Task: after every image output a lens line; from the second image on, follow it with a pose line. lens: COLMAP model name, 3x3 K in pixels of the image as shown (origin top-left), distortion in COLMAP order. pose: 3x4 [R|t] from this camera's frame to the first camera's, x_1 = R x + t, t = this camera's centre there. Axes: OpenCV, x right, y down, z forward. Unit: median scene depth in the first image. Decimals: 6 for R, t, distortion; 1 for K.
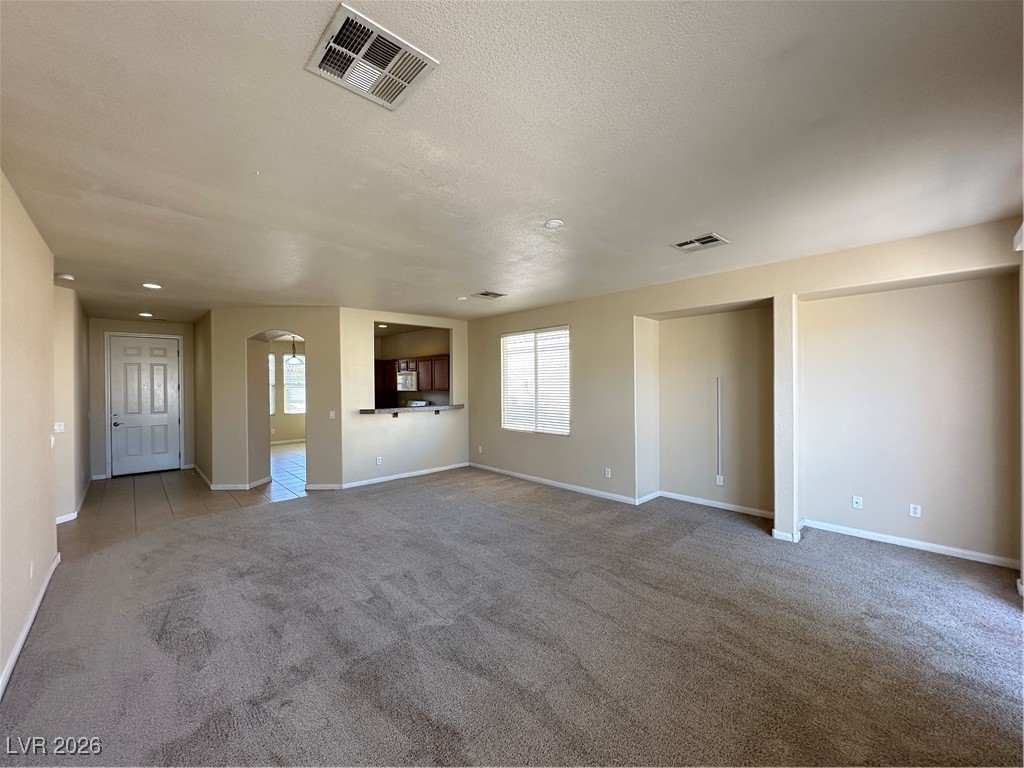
lens RADIAL K [[408.7, 0, 515.0], [0, 408.7, 382.7], [0, 0, 1]] dist [0.000174, 0.000009]
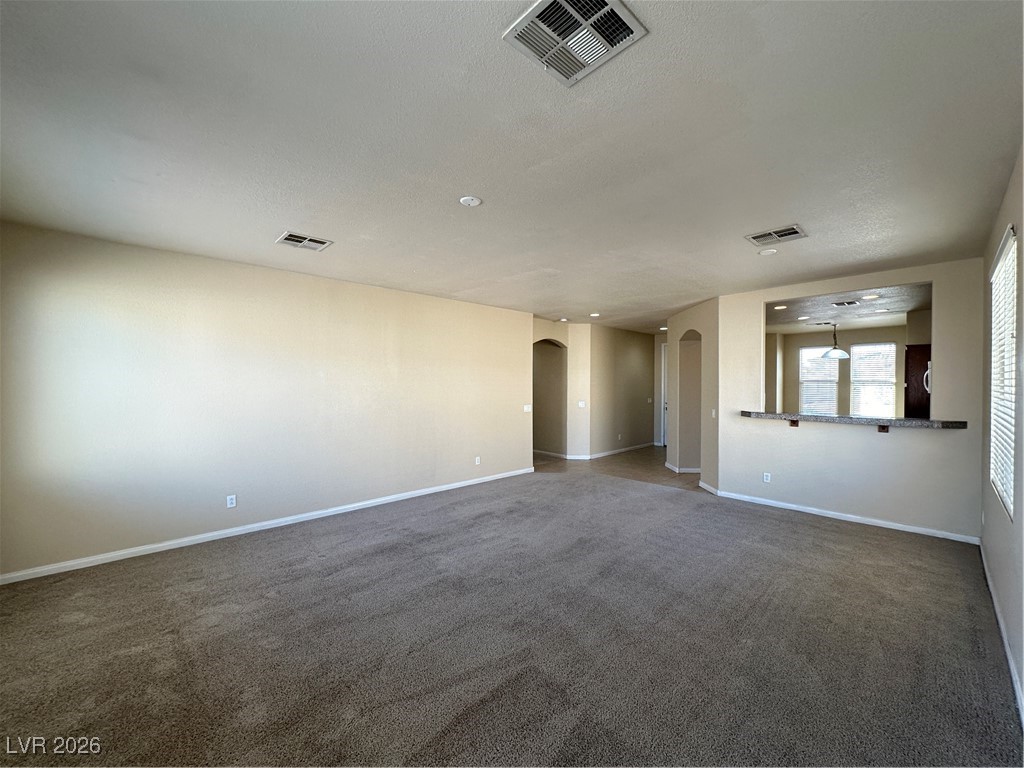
lens RADIAL K [[408.7, 0, 508.8], [0, 408.7, 384.4], [0, 0, 1]] dist [0.000174, 0.000009]
pose [[-0.005615, 0.012367, -0.999908, 0.597624], [-0.000406, 0.999923, 0.012370, 0.000605], [0.999984, 0.000475, -0.005609, 0.656738]]
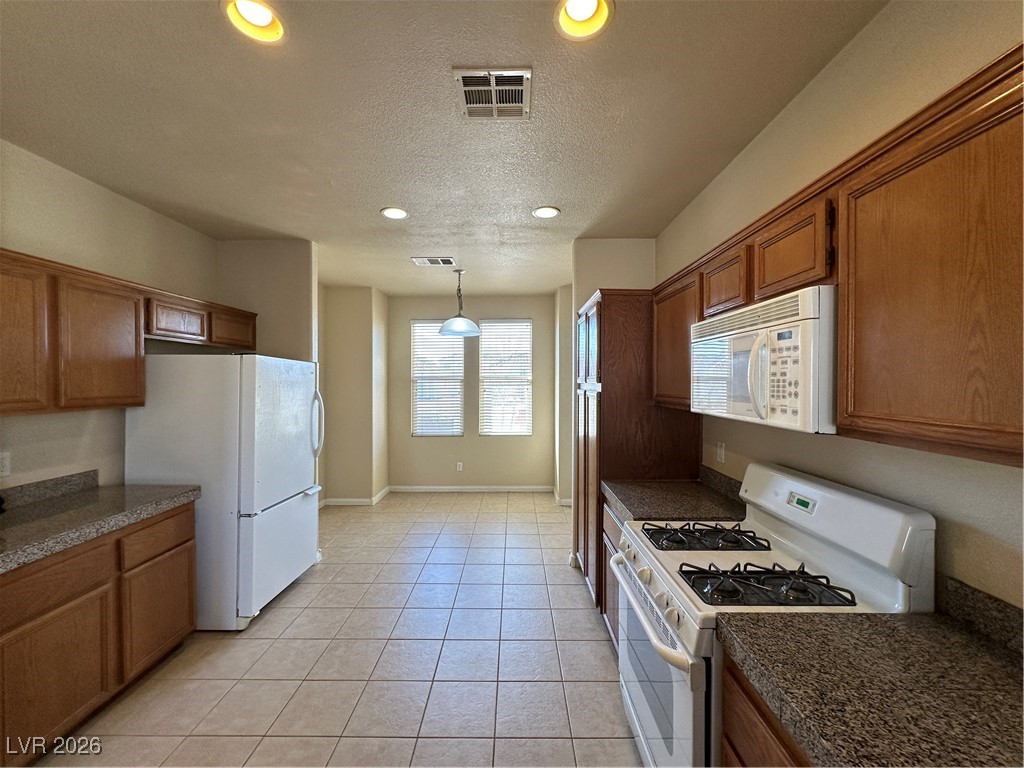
lens RADIAL K [[408.7, 0, 514.9], [0, 408.7, 379.0], [0, 0, 1]] dist [0.000174, 0.000009]
pose [[0.725356, 0.006043, -0.688348, -0.383368], [-0.005428, 0.999981, 0.003059, 0.006201], [0.688353, 0.001517, 0.725374, 1.419439]]
